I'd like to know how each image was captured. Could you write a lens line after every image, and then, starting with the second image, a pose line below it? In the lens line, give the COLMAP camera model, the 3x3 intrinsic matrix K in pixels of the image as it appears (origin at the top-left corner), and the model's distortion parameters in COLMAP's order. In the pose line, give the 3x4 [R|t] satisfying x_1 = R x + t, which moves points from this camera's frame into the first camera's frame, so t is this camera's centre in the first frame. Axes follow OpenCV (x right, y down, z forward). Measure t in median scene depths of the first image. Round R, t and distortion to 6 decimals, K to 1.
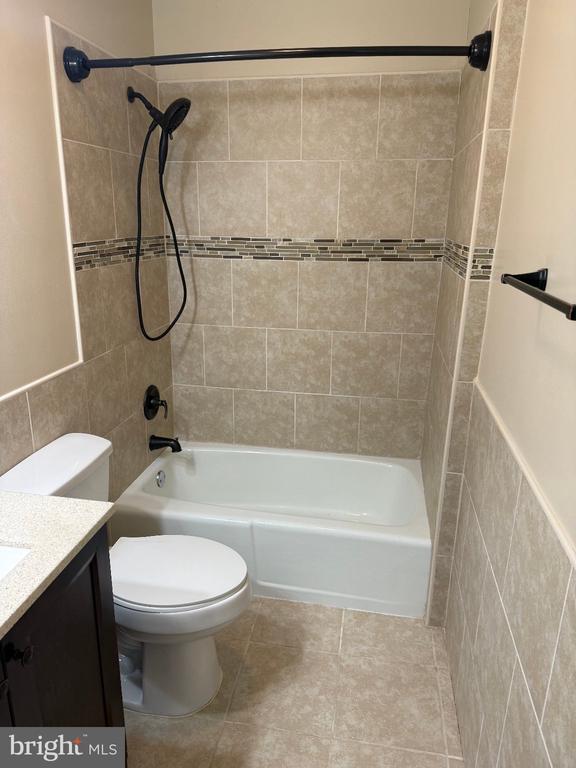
lens RADIAL K [[536.9, 0, 281.0], [0, 536.9, 380.6], [0, 0, 1]] dist [0.069389, -0.091164]
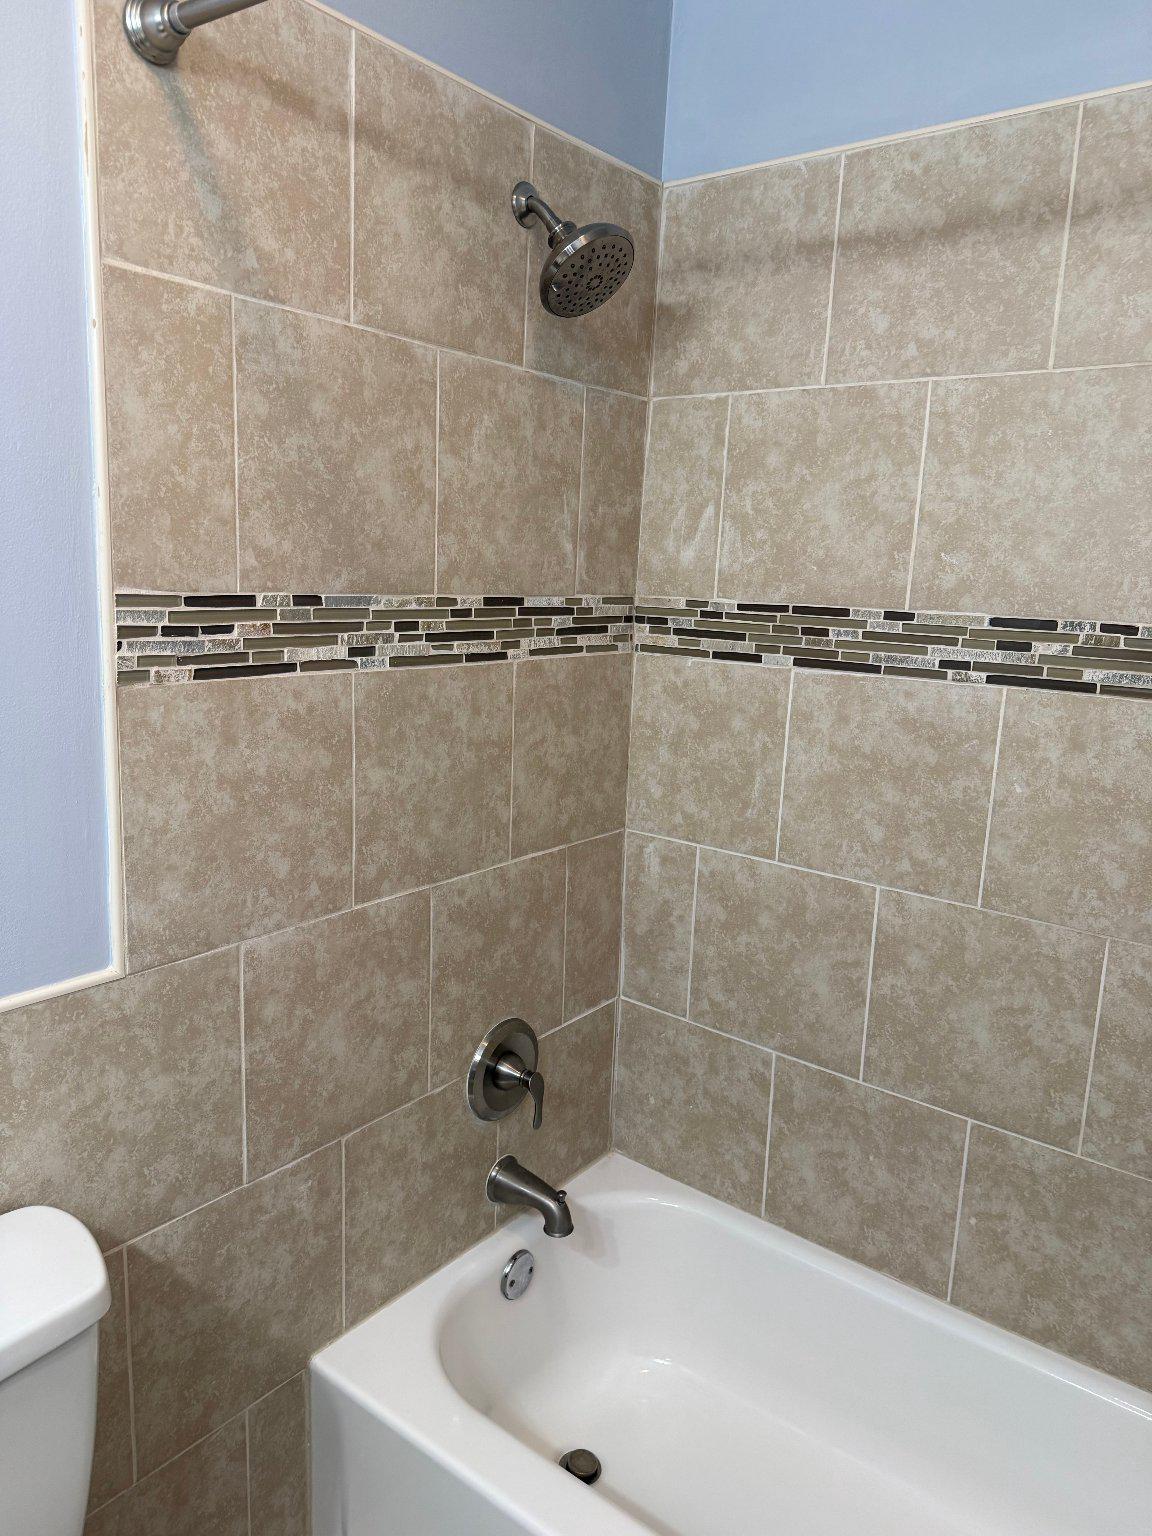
lens RADIAL K [[1073.8, 0, 571.4], [0, 1073.8, 761.0], [0, 0, 1]] dist [0.069389, -0.091164]
pose [[0.892453, 0.106847, -0.438304, 0.090150], [-0.160444, 0.983202, -0.087010, -0.099694], [0.421645, 0.147976, 0.894605, 0.401265]]
